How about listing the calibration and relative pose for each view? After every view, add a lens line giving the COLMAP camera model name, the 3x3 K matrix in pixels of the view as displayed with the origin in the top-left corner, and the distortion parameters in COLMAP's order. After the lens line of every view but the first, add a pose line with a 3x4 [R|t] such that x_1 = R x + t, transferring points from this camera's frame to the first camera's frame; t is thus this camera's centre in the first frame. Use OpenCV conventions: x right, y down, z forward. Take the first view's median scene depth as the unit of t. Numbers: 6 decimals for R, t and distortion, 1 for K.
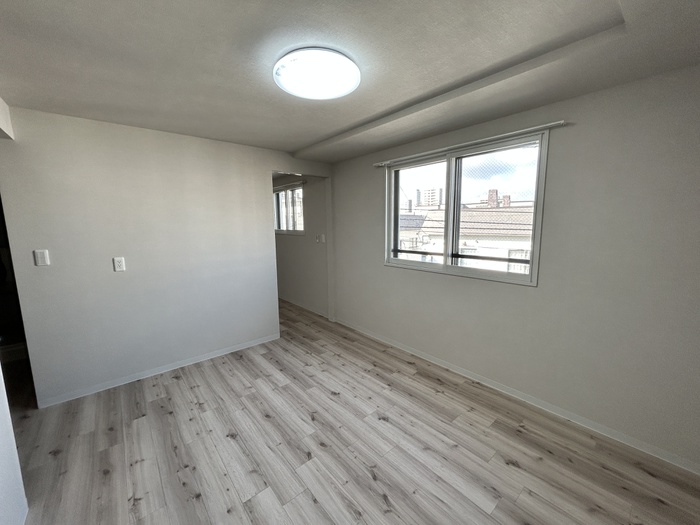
lens RADIAL K [[281.2, 0, 351.1], [0, 281.2, 261.4], [0, 0, 1]] dist [-0.001541, 0.001108]
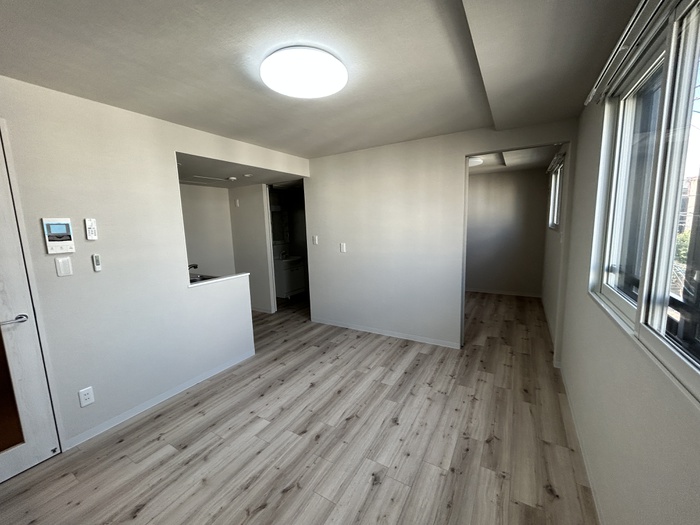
lens RADIAL K [[281.2, 0, 352.1], [0, 281.2, 263.2], [0, 0, 1]] dist [-0.001541, 0.001108]
pose [[0.325276, 0.136806, -0.935671, 0.596596], [-0.102876, 0.988726, 0.108799, -0.076207], [0.940006, 0.060869, 0.335683, 0.534467]]
